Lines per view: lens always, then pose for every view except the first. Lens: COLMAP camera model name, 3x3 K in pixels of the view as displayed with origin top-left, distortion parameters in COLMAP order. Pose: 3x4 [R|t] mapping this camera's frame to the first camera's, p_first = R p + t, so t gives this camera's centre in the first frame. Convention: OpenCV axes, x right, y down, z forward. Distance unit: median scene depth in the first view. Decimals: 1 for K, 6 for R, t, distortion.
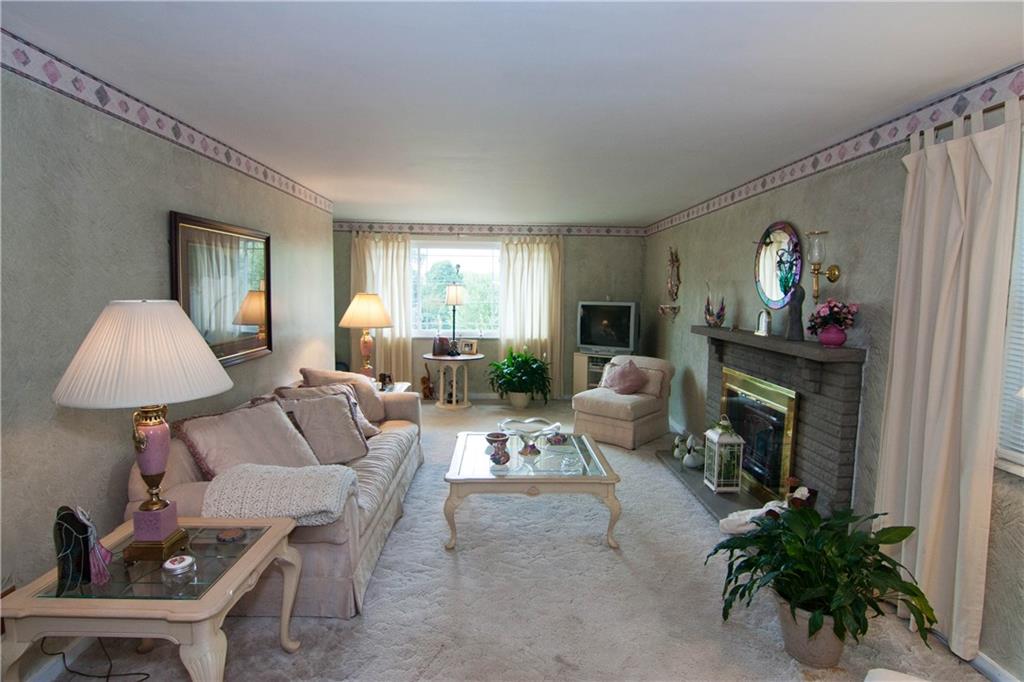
lens RADIAL K [[522.2, 0, 515.2], [0, 522.2, 338.0], [0, 0, 1]] dist [0.001859, 0.000014]
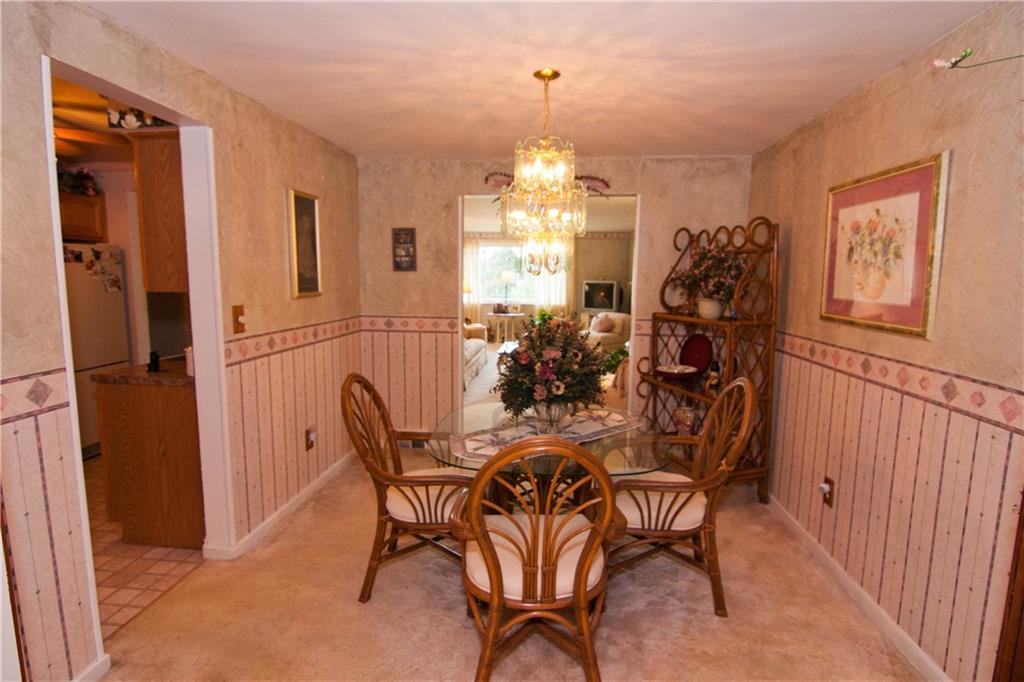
lens RADIAL K [[522.2, 0, 507.8], [0, 522.2, 343.7], [0, 0, 1]] dist [0.001859, 0.000014]
pose [[0.991438, 0.012865, -0.129946, 0.101763], [-0.008106, 0.999279, 0.037085, 0.064891], [0.130329, -0.035714, 0.990827, -0.622546]]
